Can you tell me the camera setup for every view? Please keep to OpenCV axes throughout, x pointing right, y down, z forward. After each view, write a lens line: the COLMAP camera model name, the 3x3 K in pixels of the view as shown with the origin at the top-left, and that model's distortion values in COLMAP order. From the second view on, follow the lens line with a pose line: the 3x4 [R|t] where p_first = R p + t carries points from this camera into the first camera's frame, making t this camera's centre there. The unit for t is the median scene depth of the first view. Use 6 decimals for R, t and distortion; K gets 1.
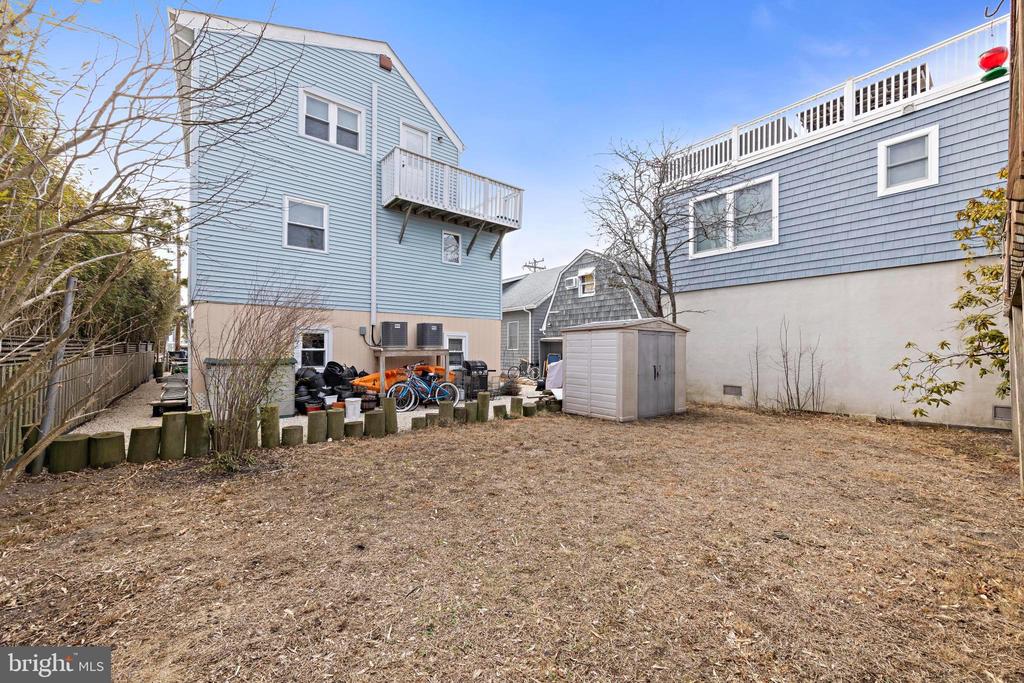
lens RADIAL K [[386.6, 0, 512.7], [0, 386.6, 337.6], [0, 0, 1]] dist [0.017913, 0.000017]
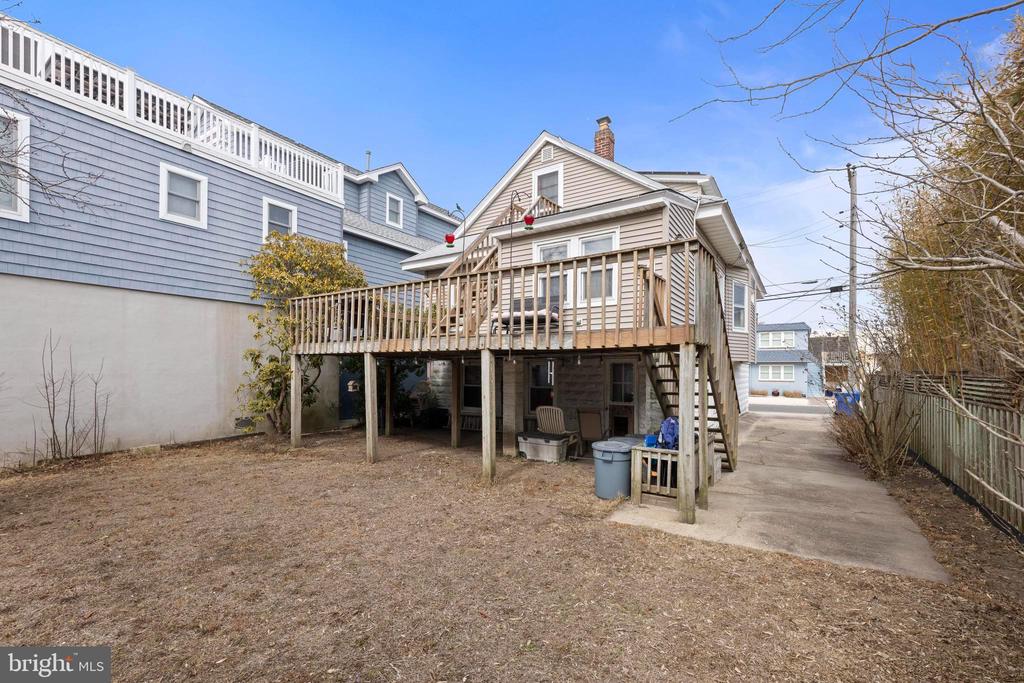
lens RADIAL K [[444.2, 0, 513.0], [0, 444.2, 369.6], [0, 0, 1]] dist [0.000190, 0.000010]
pose [[-0.313800, 0.000182, 0.949489, -0.378614], [-0.031911, 0.999433, -0.010738, -0.001364], [-0.948953, -0.033669, -0.313616, 0.506480]]
